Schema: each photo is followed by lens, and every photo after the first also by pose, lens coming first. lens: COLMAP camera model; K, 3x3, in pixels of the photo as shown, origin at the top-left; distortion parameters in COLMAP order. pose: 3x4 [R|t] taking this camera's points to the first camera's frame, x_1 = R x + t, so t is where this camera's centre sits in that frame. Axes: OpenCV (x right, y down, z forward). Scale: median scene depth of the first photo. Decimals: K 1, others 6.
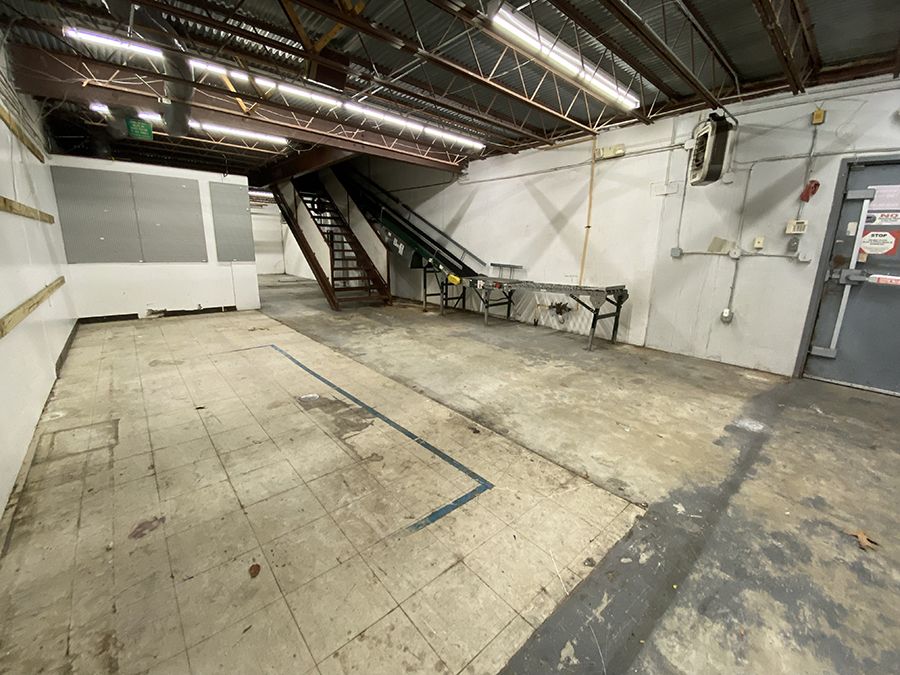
lens RADIAL K [[369.9, 0, 449.7], [0, 369.9, 333.0], [0, 0, 1]] dist [-0.000829, -0.000540]
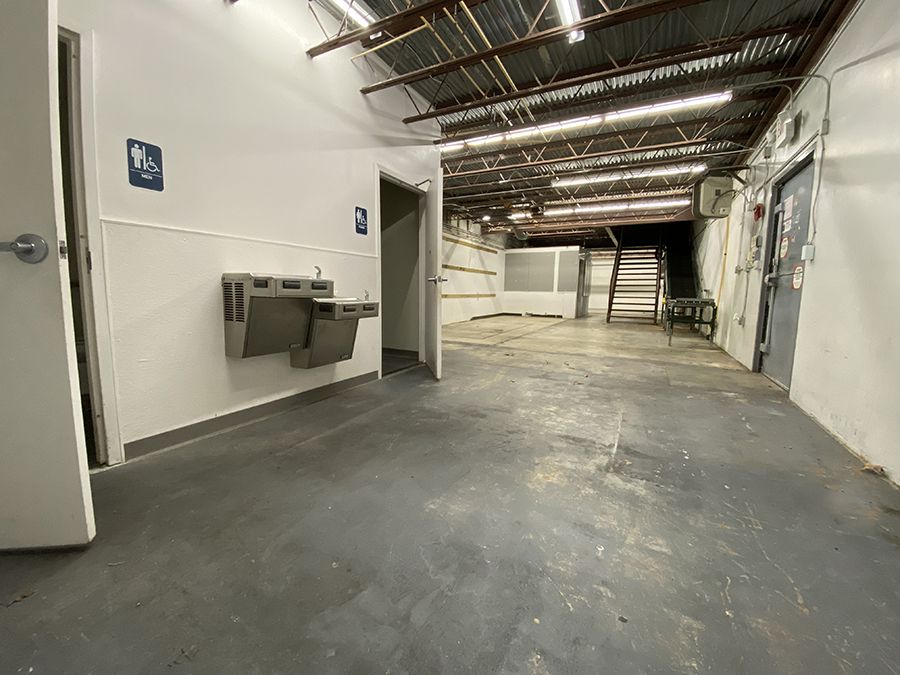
lens RADIAL K [[369.9, 0, 451.3], [0, 369.9, 333.9], [0, 0, 1]] dist [-0.000829, -0.000540]
pose [[0.355647, 0.098158, -0.929452, 1.077057], [-0.215560, 0.976273, 0.020620, 0.111987], [0.909422, 0.193020, 0.368367, -0.181109]]
